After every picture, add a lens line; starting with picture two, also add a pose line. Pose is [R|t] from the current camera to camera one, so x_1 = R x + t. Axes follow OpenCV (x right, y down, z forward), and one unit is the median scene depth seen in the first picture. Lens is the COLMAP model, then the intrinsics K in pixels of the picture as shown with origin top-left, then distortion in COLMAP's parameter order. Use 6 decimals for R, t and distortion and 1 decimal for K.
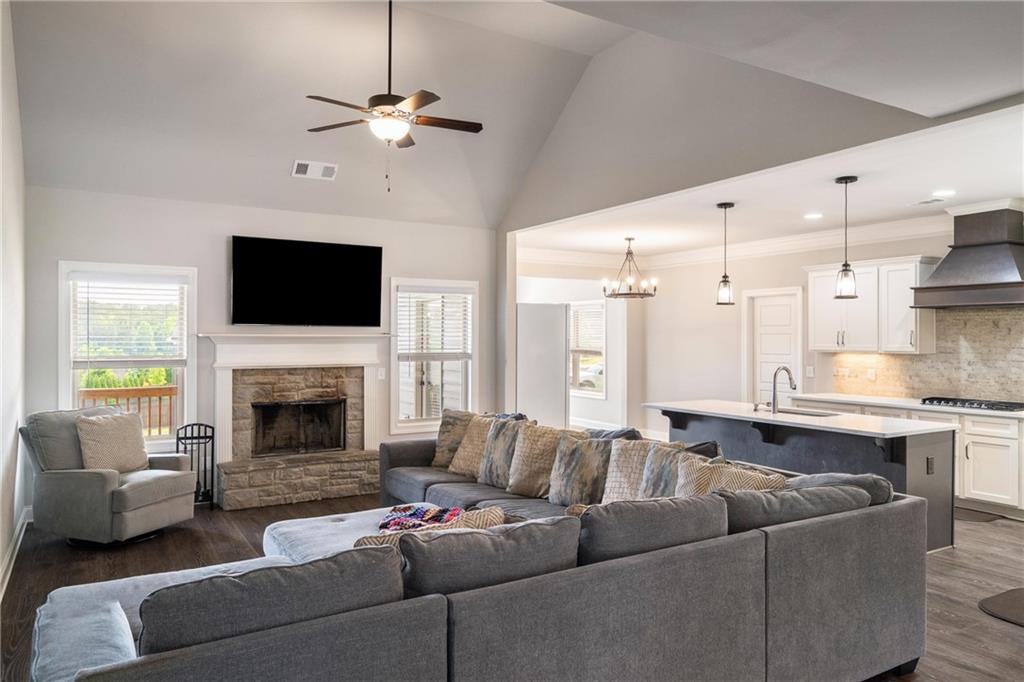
lens RADIAL K [[706.1, 0, 510.0], [0, 706.1, 340.3], [0, 0, 1]] dist [0.005101, 0.001615]
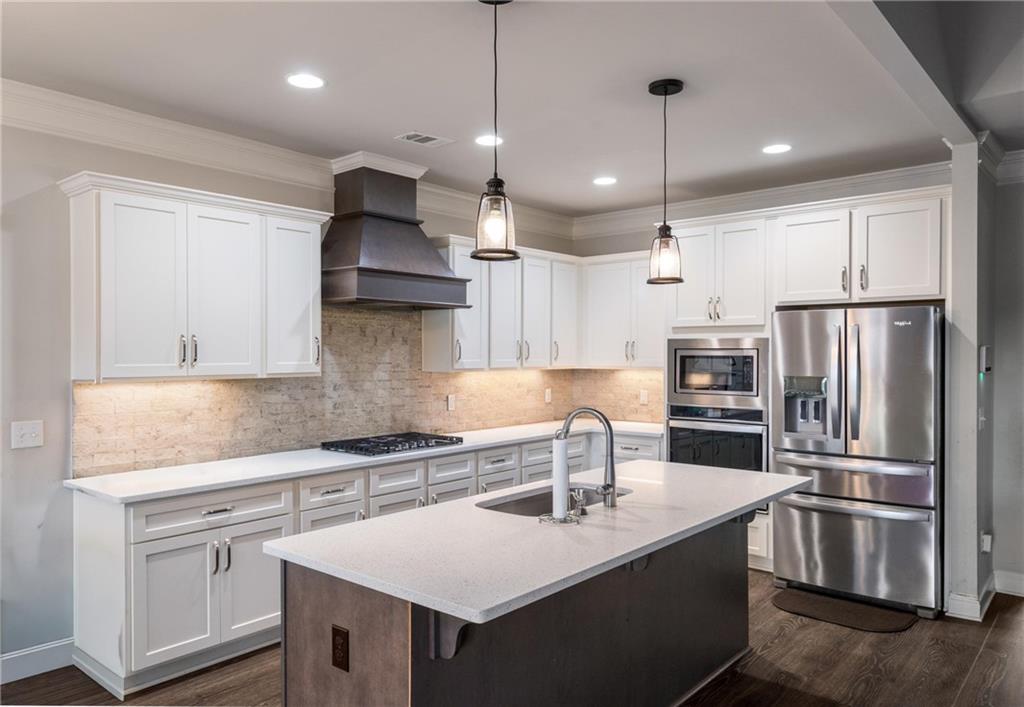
lens RADIAL K [[710.8, 0, 513.9], [0, 710.8, 357.9], [0, 0, 1]] dist [0.006928, 0.000879]
pose [[-0.310831, -0.006450, 0.950443, -0.051650], [0.005511, 0.999948, 0.008588, -0.000568], [-0.950449, 0.007907, -0.310780, 1.061972]]
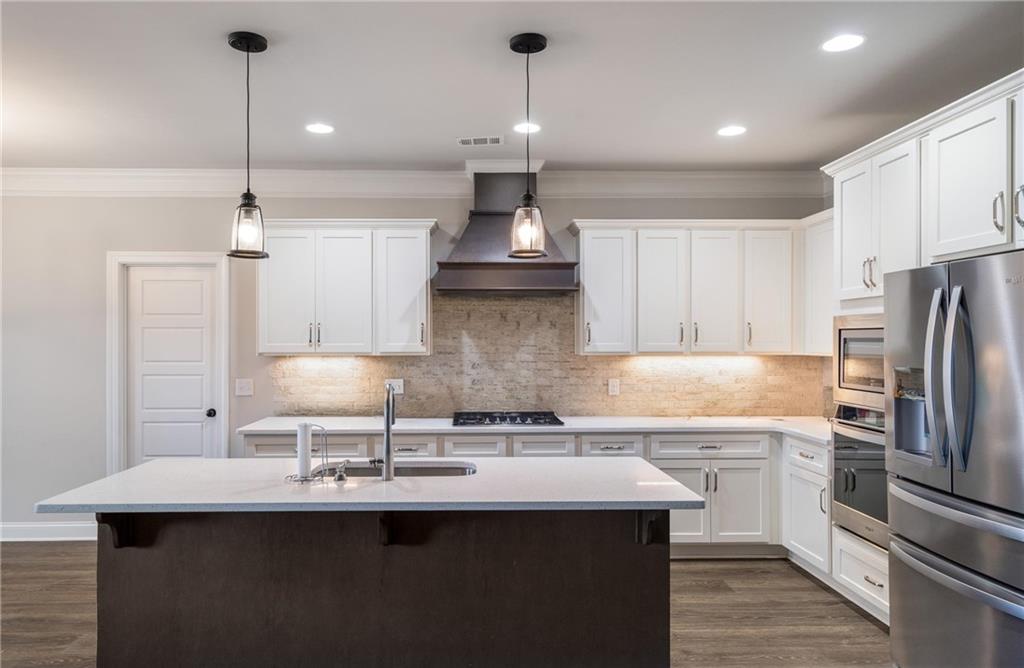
lens RADIAL K [[706.8, 0, 505.1], [0, 706.8, 335.4], [0, 0, 1]] dist [0.011947, 0.001934]
pose [[0.499846, 0.006572, 0.866089, -0.011606], [0.005158, 0.999931, -0.010564, 0.007192], [-0.866099, 0.009748, 0.499778, 0.585742]]
